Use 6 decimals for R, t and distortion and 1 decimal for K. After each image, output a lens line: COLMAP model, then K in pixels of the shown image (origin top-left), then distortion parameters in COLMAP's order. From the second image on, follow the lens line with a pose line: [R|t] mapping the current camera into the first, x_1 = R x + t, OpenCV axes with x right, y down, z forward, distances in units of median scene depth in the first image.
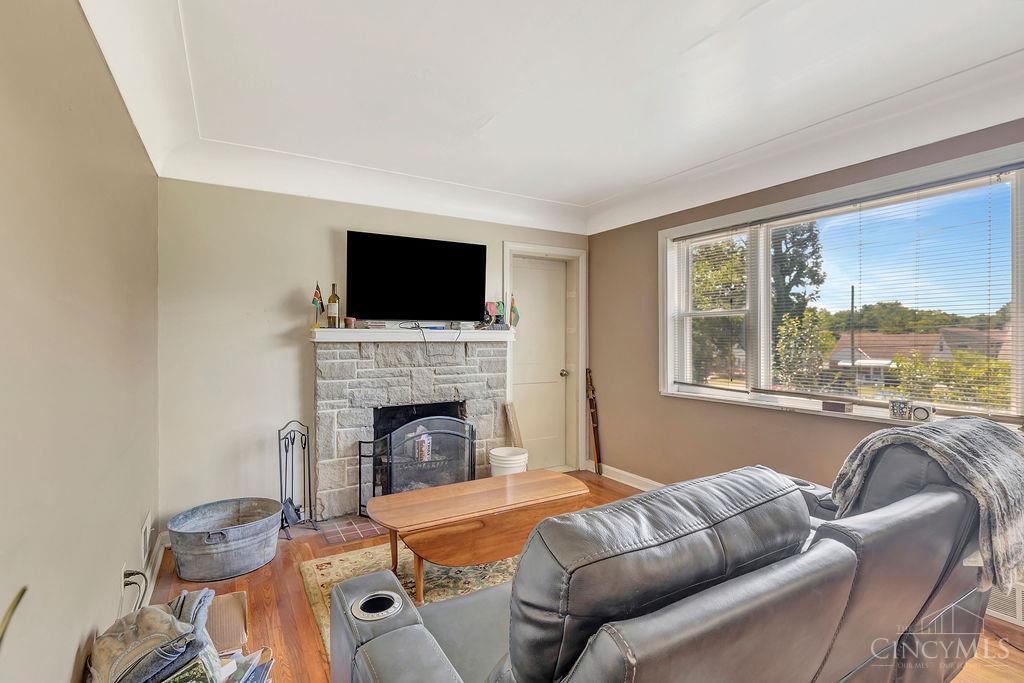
lens RADIAL K [[487.2, 0, 522.4], [0, 487.2, 342.8], [0, 0, 1]] dist [0.003048, 0.000304]
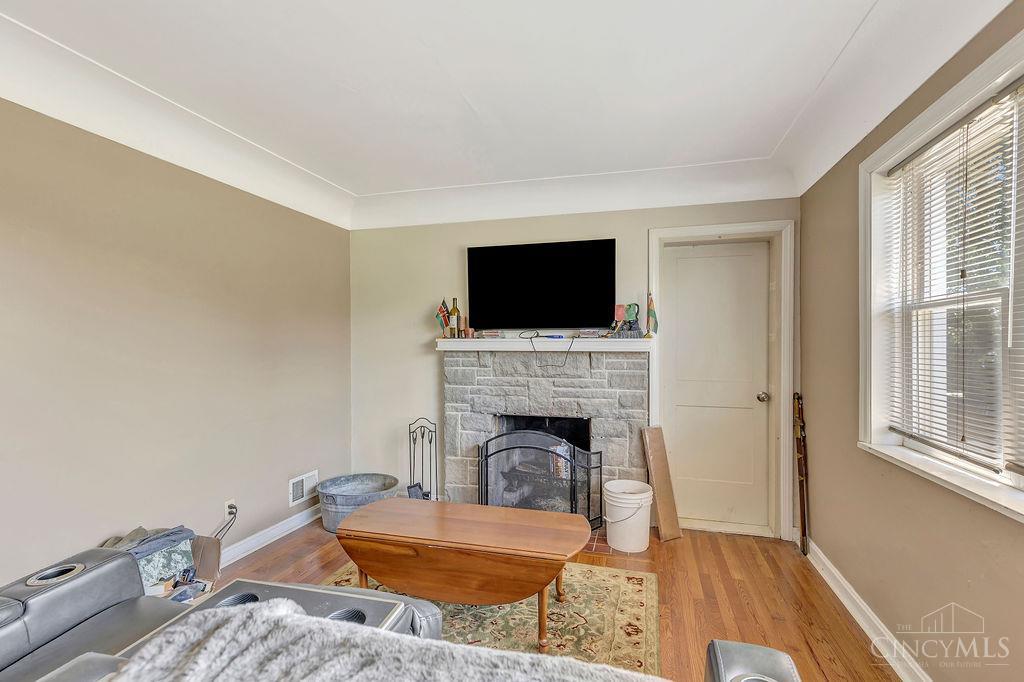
lens RADIAL K [[468.8, 0, 514.3], [0, 468.8, 349.5], [0, 0, 1]] dist [0.012037, -0.000150]
pose [[0.687984, 0.006820, -0.725694, 0.424323], [-0.008812, 0.999961, 0.001043, -0.006270], [0.725672, 0.005677, 0.688017, 0.329826]]
